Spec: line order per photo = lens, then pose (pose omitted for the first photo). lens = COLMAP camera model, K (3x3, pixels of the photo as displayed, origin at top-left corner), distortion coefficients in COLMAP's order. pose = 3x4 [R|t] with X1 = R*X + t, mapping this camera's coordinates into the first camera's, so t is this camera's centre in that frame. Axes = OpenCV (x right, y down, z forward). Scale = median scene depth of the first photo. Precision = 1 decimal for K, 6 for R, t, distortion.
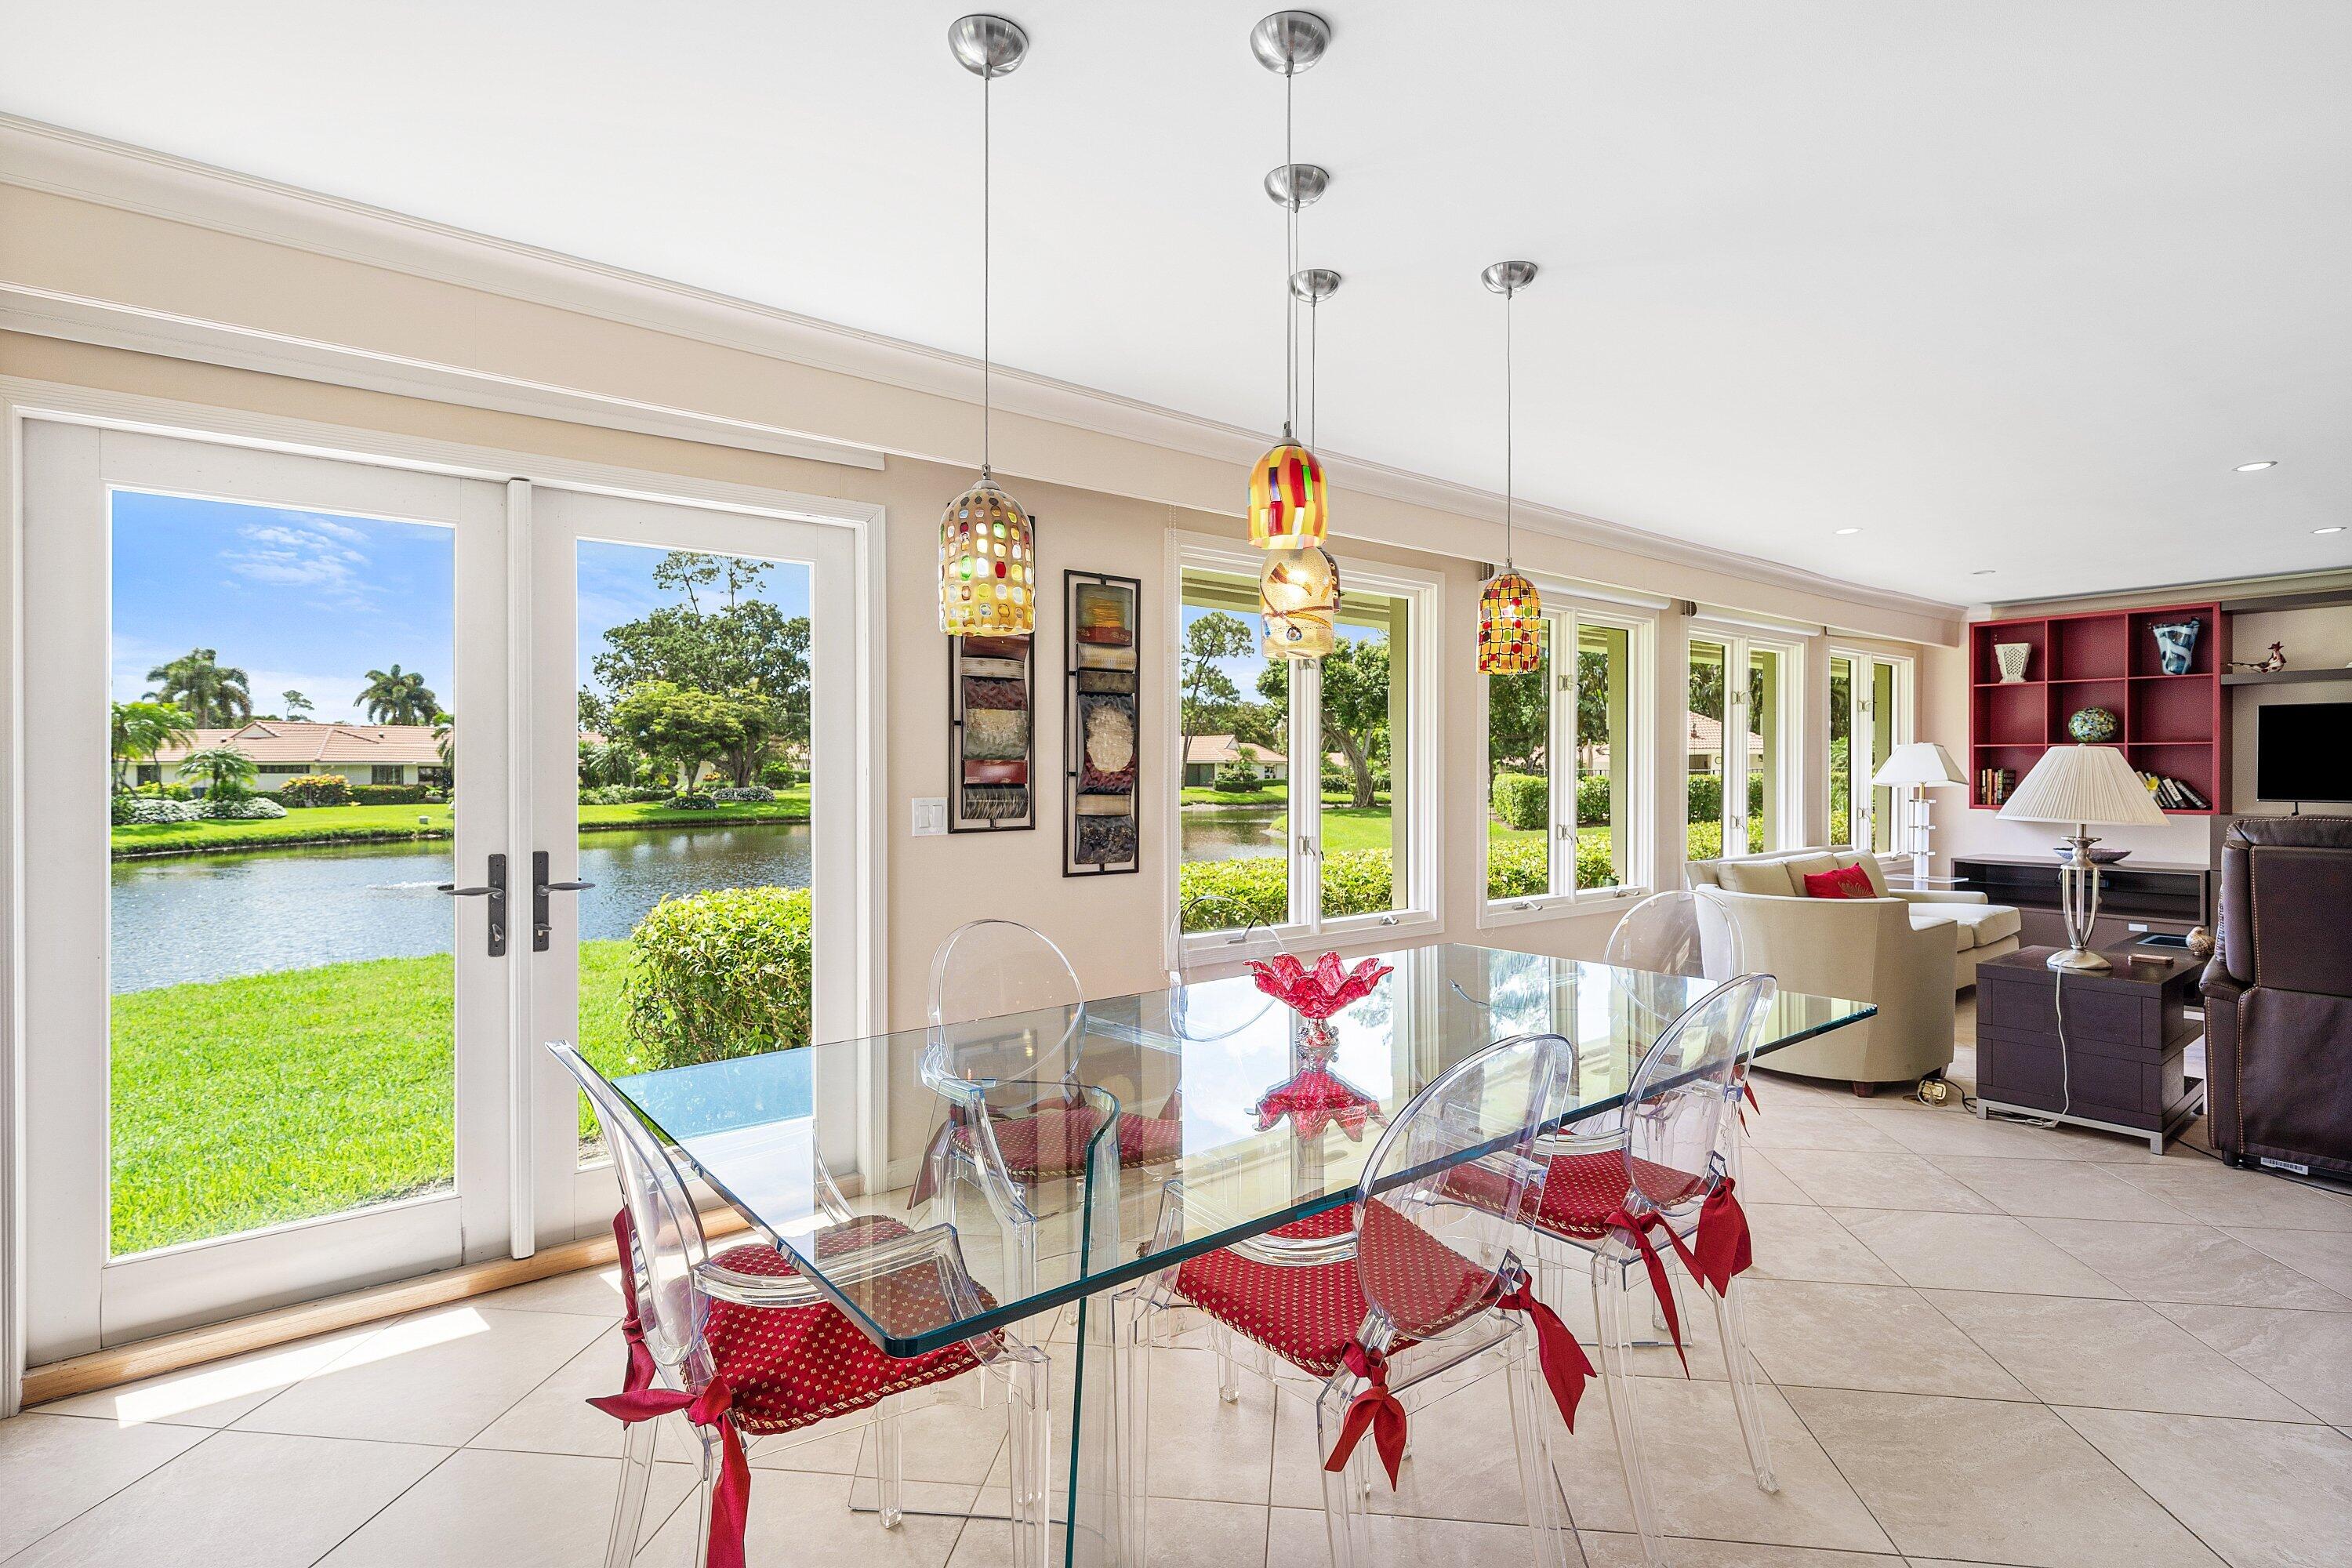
lens RADIAL K [[1127.1, 0, 1155.1], [0, 1127.1, 770.3], [0, 0, 1]] dist [-0.001436, 0.002309]
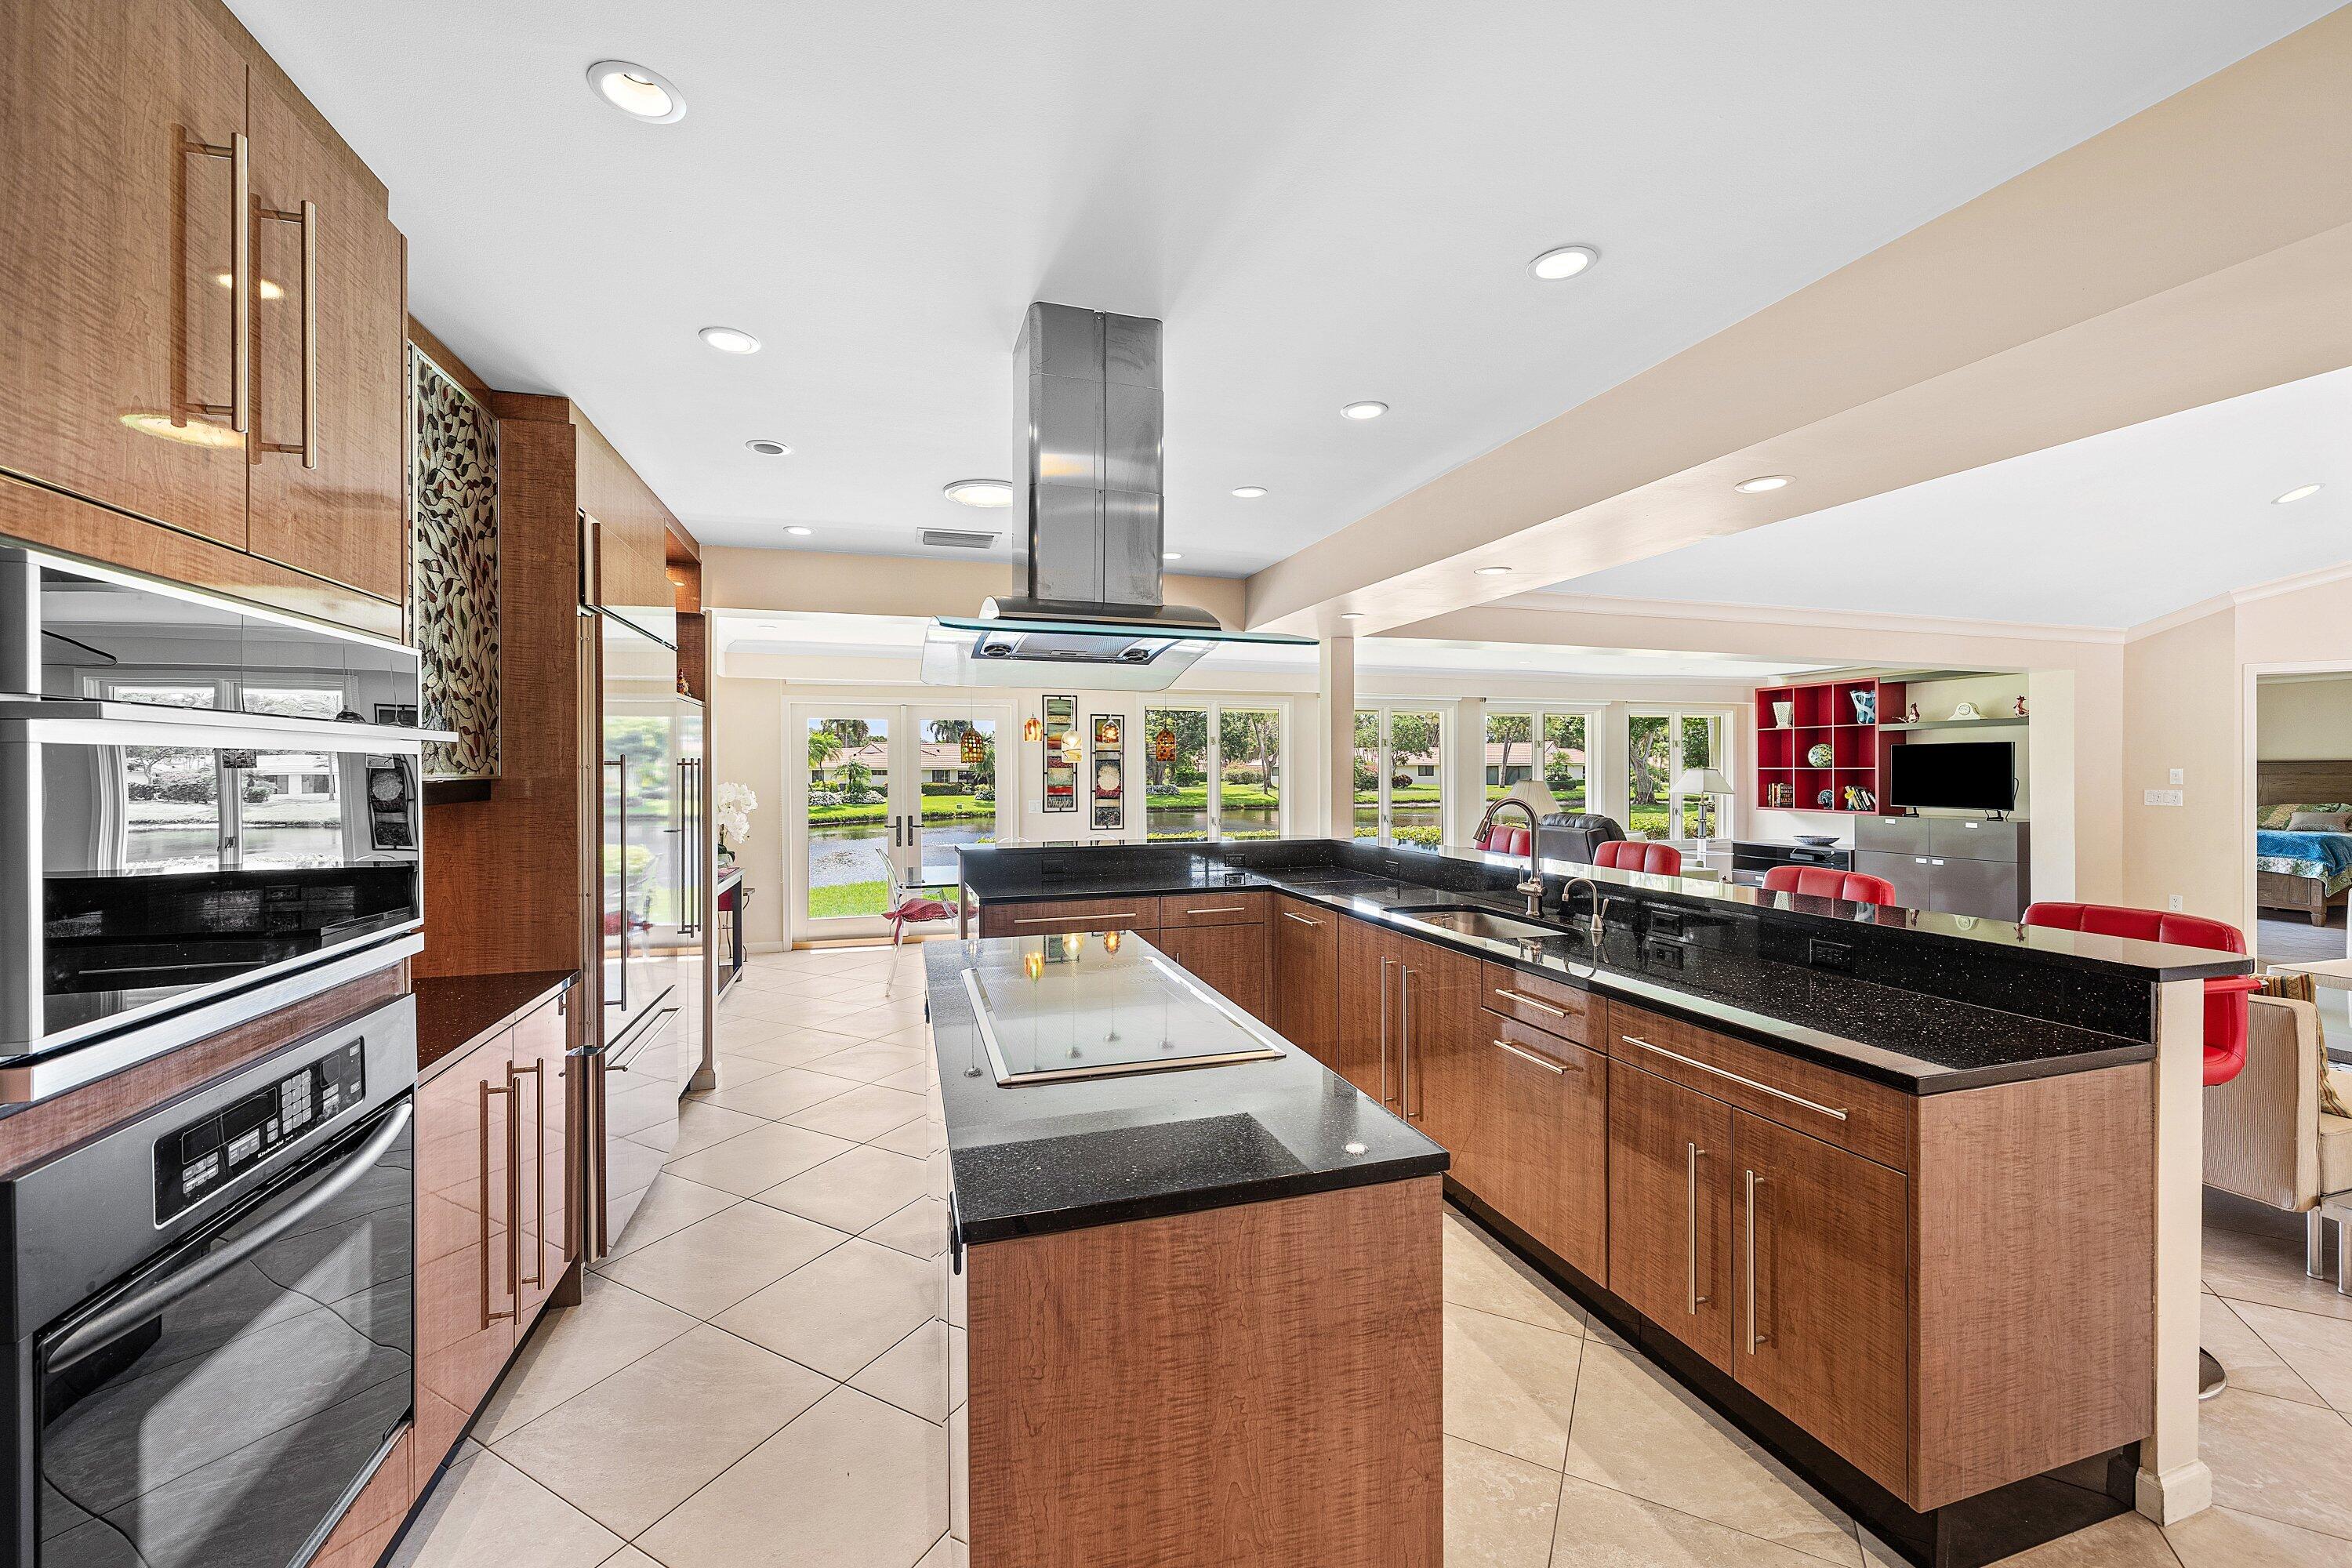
lens RADIAL K [[916.1, 0, 1163.3], [0, 916.1, 768.0], [0, 0, 1]] dist [-0.000880, 0.000000]
pose [[0.932886, -0.004035, -0.360150, 0.070700], [0.003293, 0.999991, -0.002674, -0.003683], [0.360158, 0.001308, 0.932891, -0.078939]]
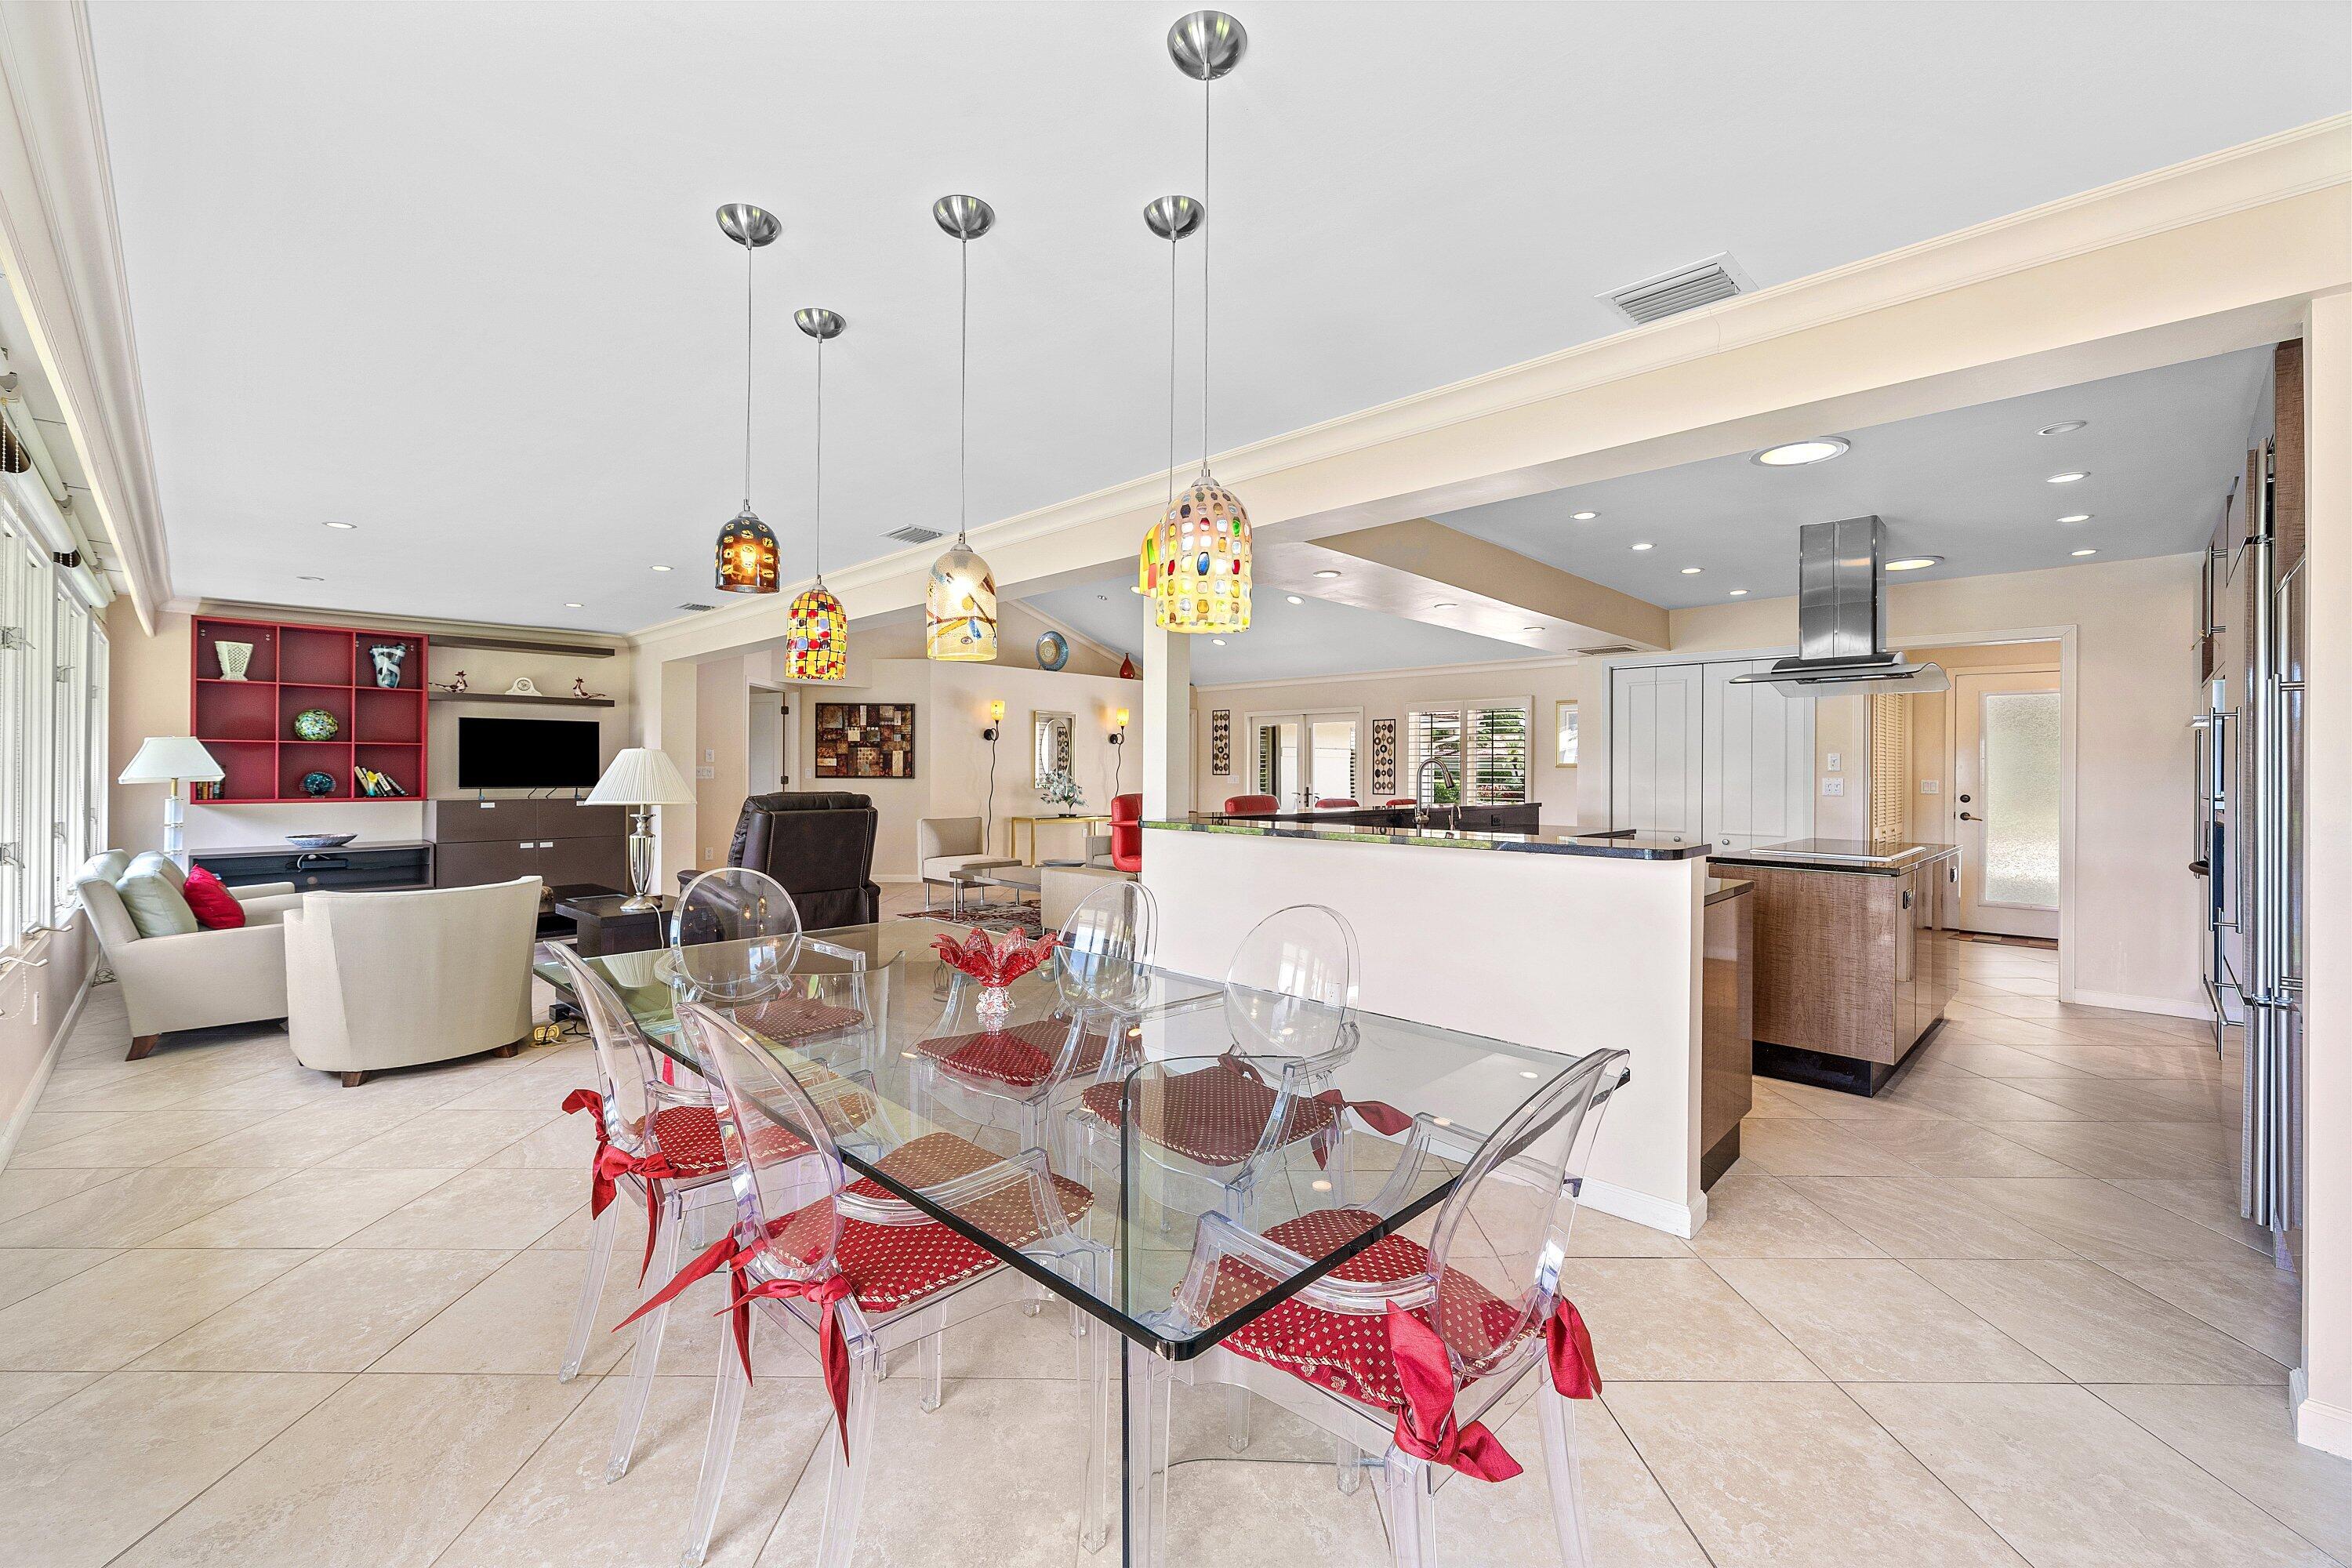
lens RADIAL K [[974.0, 0, 1196.1], [0, 974.0, 765.5], [0, 0, 1]] dist [0.001894, -0.000666]
pose [[-0.141944, 0.000564, 0.989875, -0.041288], [-0.004300, 0.999990, -0.001186, -0.000380], [-0.989865, -0.004425, -0.141940, 0.043095]]
